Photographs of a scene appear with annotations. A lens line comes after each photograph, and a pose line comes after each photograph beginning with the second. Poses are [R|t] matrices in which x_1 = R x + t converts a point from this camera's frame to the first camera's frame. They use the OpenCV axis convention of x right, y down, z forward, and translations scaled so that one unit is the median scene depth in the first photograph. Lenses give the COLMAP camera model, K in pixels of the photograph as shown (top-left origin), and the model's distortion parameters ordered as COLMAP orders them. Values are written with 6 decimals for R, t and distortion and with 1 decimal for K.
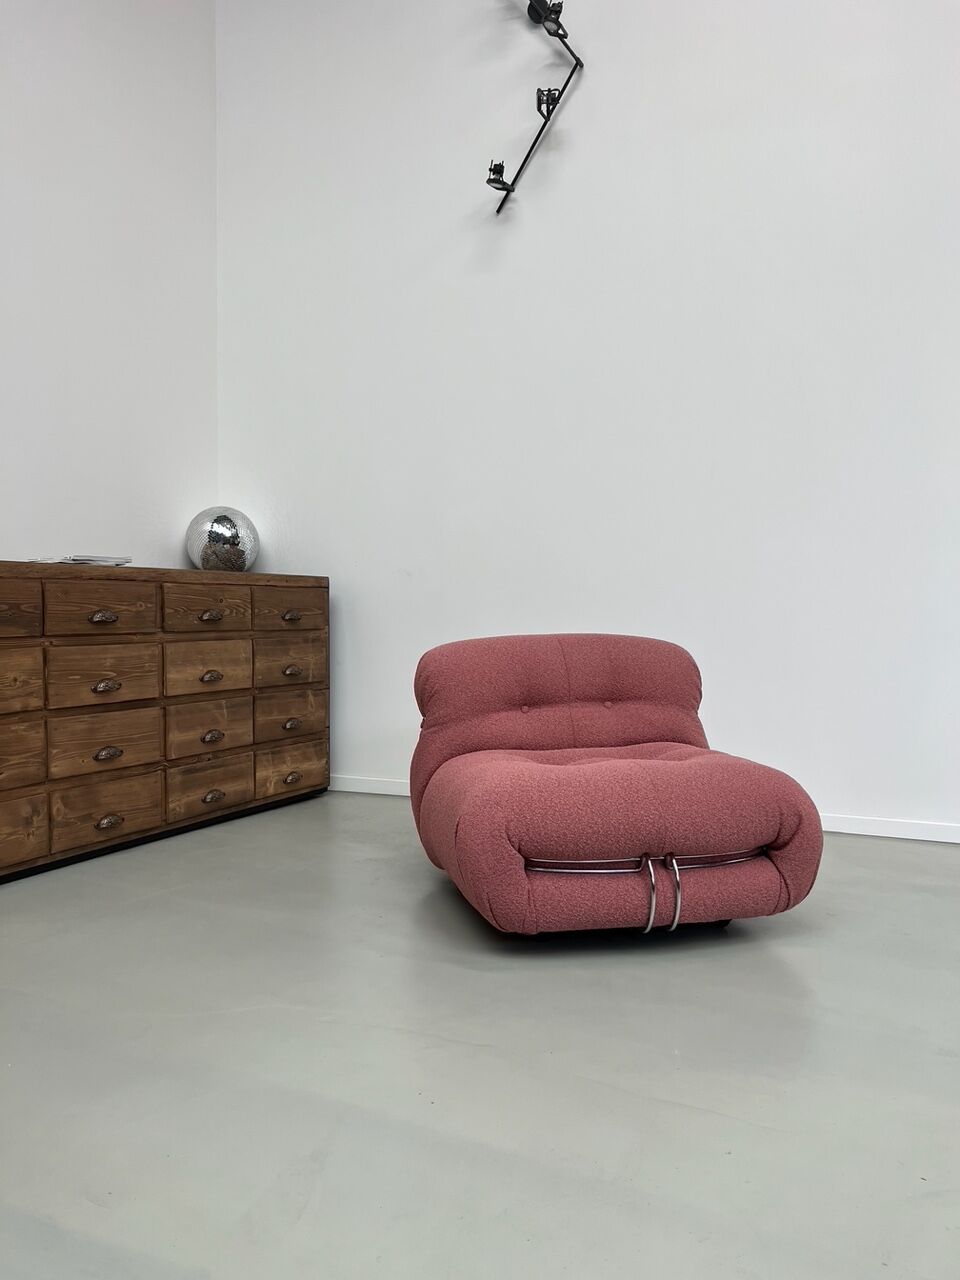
lens RADIAL K [[976.2, 0, 496.0], [0, 976.2, 641.0], [0, 0, 1]] dist [0.076633, -0.122571]
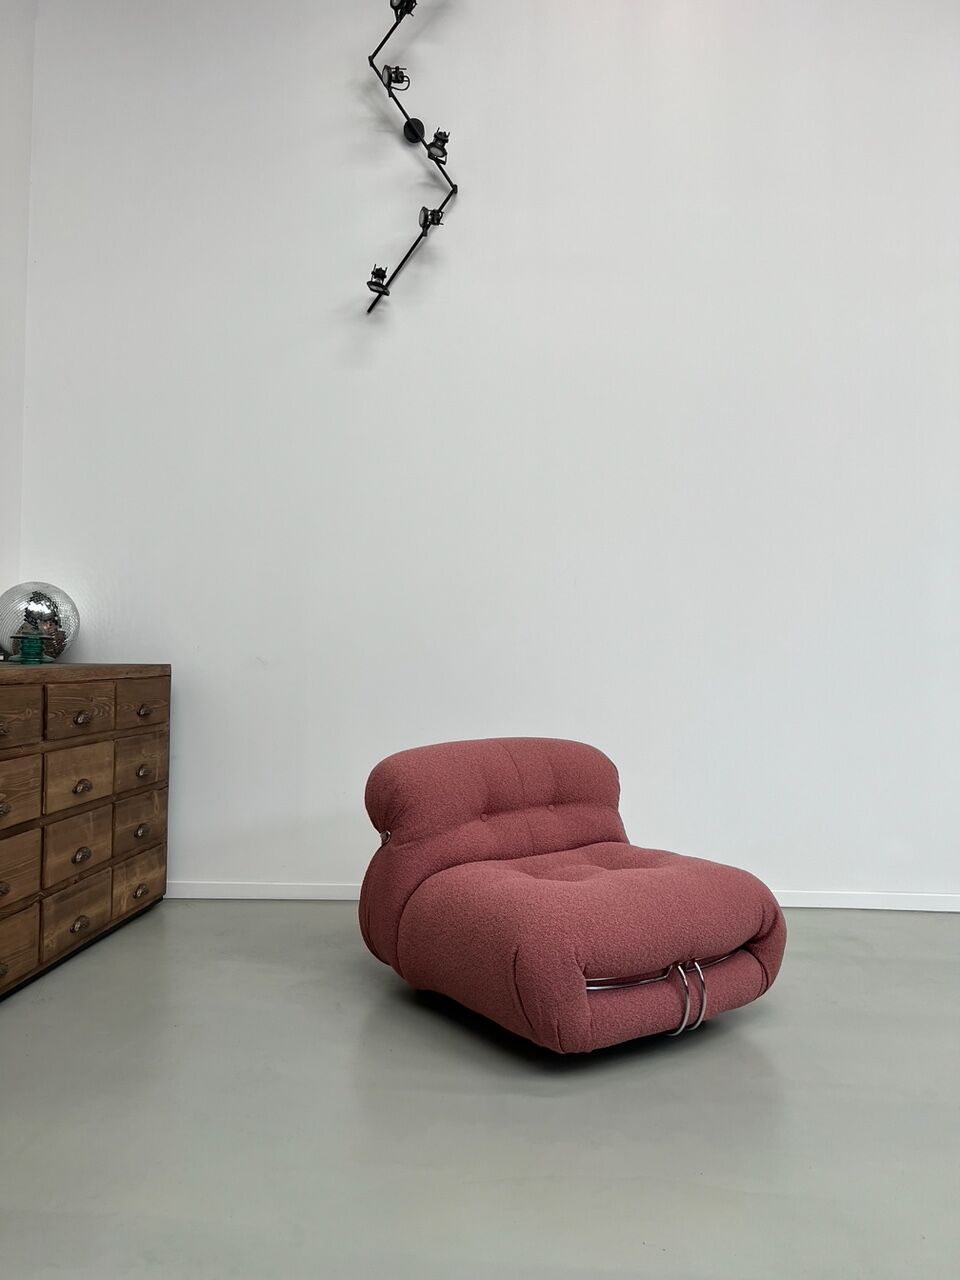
lens RADIAL K [[974.0, 0, 495.2], [0, 974.0, 629.2], [0, 0, 1]] dist [0.005736, 0.001145]
pose [[0.919961, 0.022723, 0.391350, -0.294173], [-0.001561, 0.998523, -0.054308, -0.057929], [-0.392006, 0.049350, 0.918638, 0.042915]]
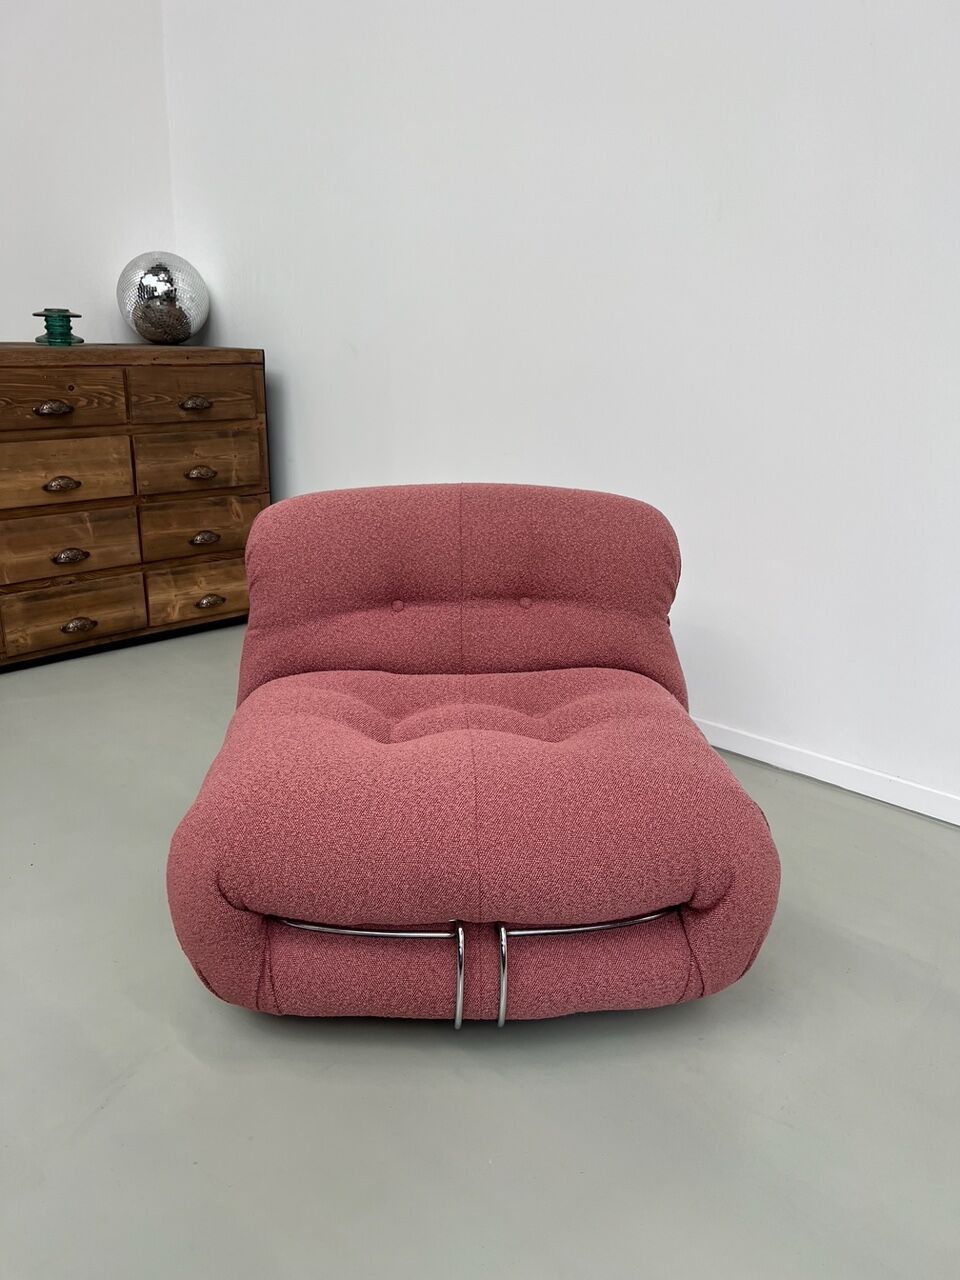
lens RADIAL K [[985.0, 0, 476.8], [0, 985.0, 631.7], [0, 0, 1]] dist [0.077587, -0.134842]
pose [[0.944563, 0.117506, -0.306582, 0.303625], [-0.031798, 0.962113, 0.270790, -0.080594], [0.326786, -0.246029, 0.912513, 0.327341]]
